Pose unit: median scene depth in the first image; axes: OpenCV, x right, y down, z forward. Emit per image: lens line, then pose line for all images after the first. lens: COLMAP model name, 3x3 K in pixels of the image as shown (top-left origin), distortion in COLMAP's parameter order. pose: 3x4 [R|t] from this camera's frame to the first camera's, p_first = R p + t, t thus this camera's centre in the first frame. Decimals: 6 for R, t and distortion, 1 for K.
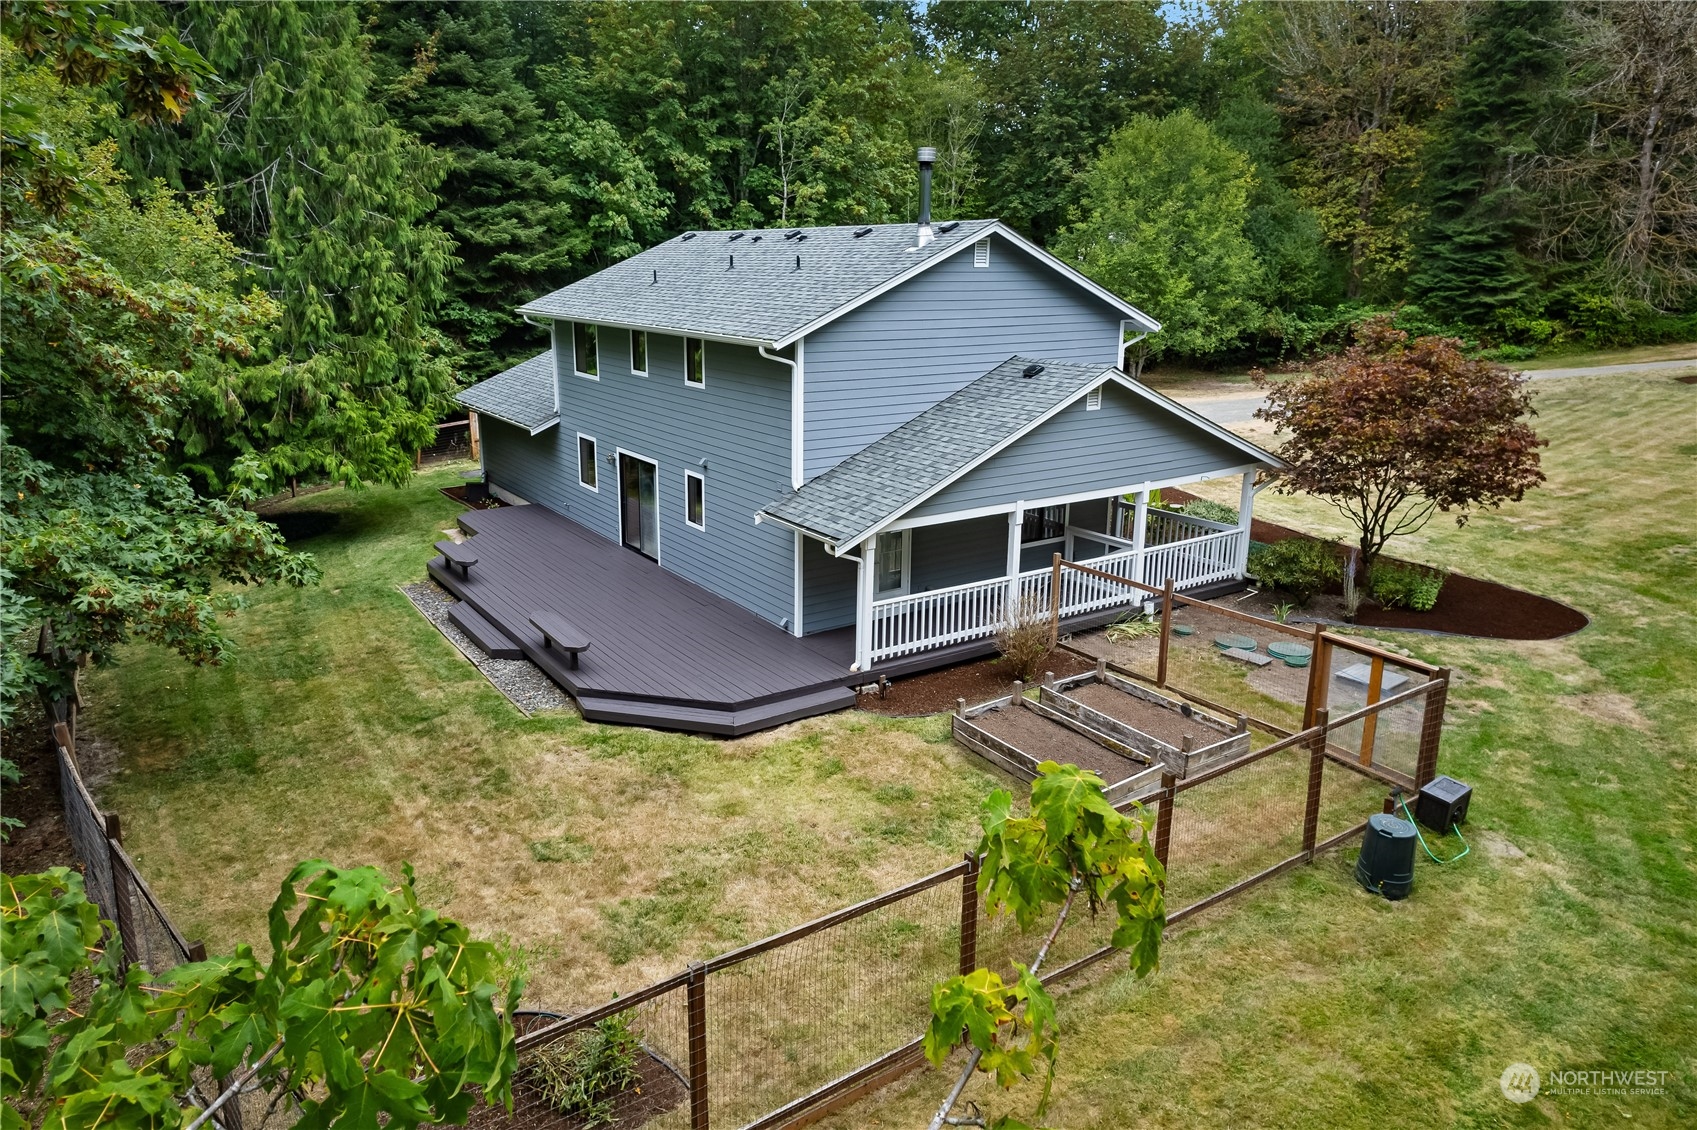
lens RADIAL K [[1086.0, 0, 848.5], [0, 1086.0, 565.0], [0, 0, 1]] dist [0.088538, -0.000507]
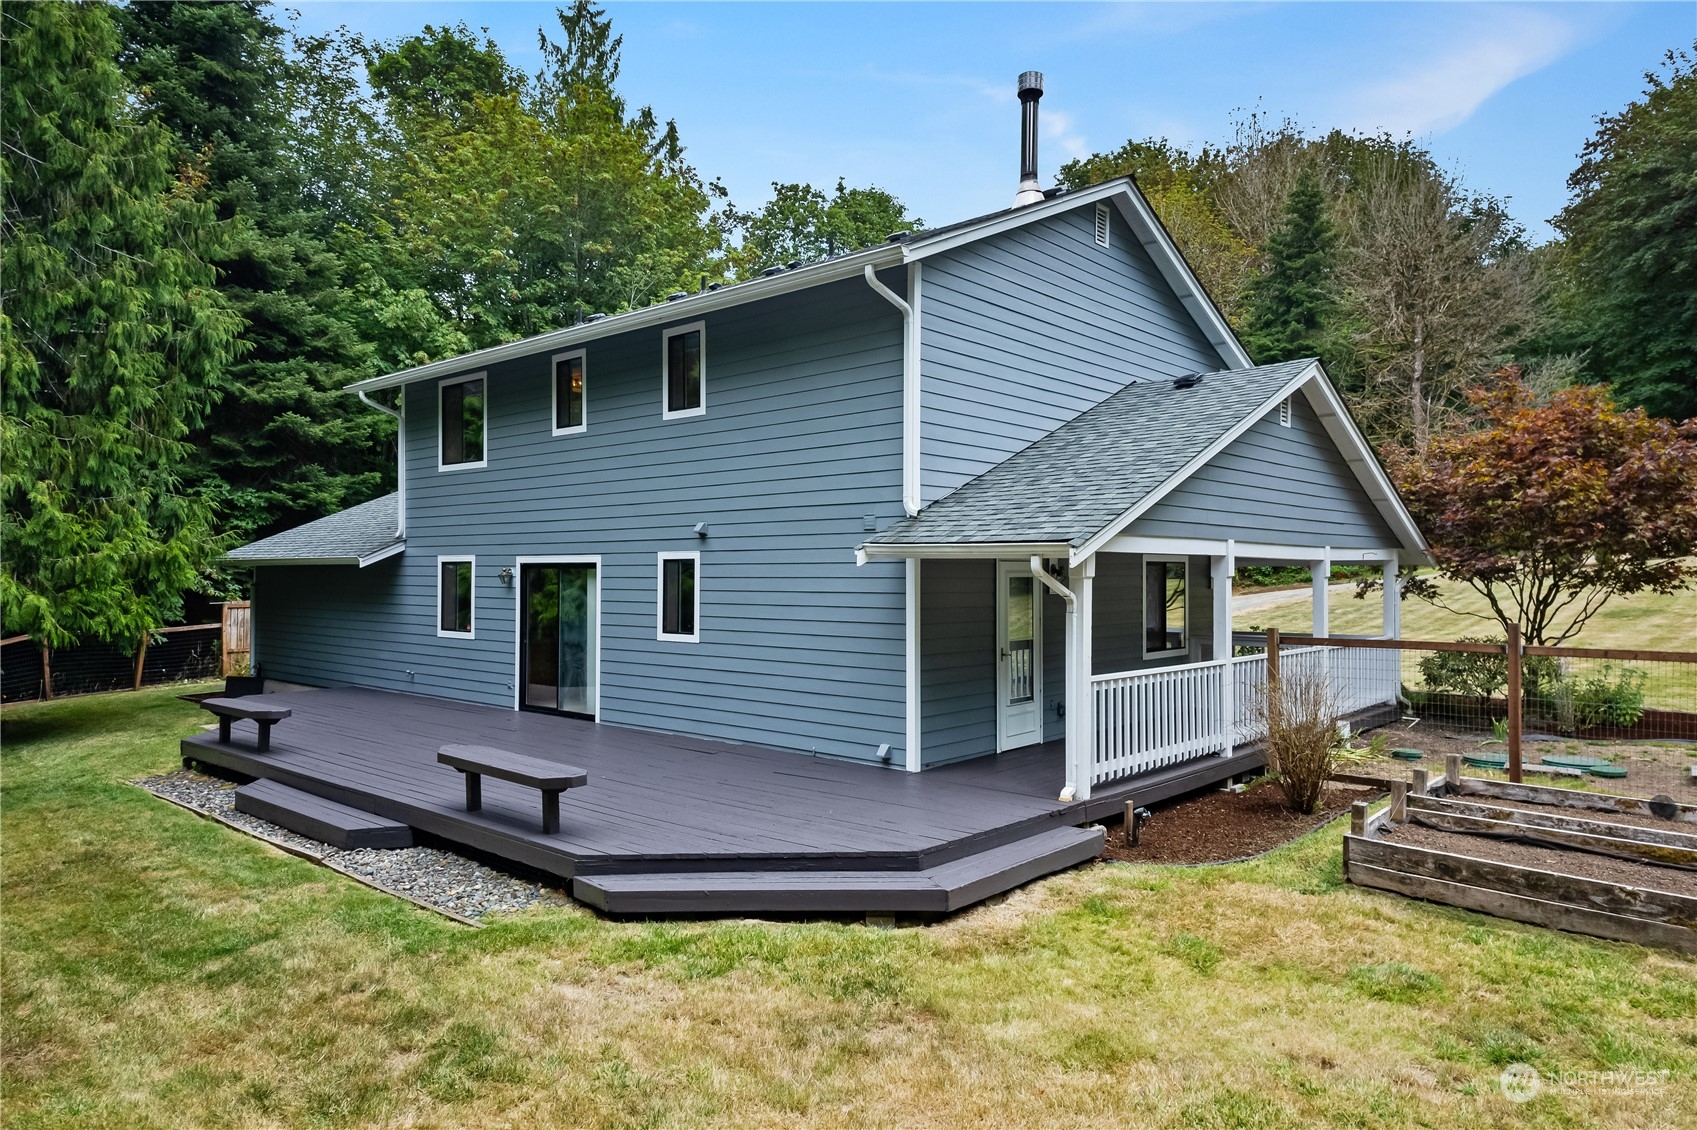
lens RADIAL K [[1055.2, 0, 853.1], [0, 1055.2, 614.2], [0, 0, 1]] dist [0.068972, -0.032010]
pose [[0.970810, -0.019577, 0.239050, -0.229661], [0.075668, 0.970765, -0.227795, 0.119276], [-0.227602, 0.239234, 0.943909, 0.482396]]
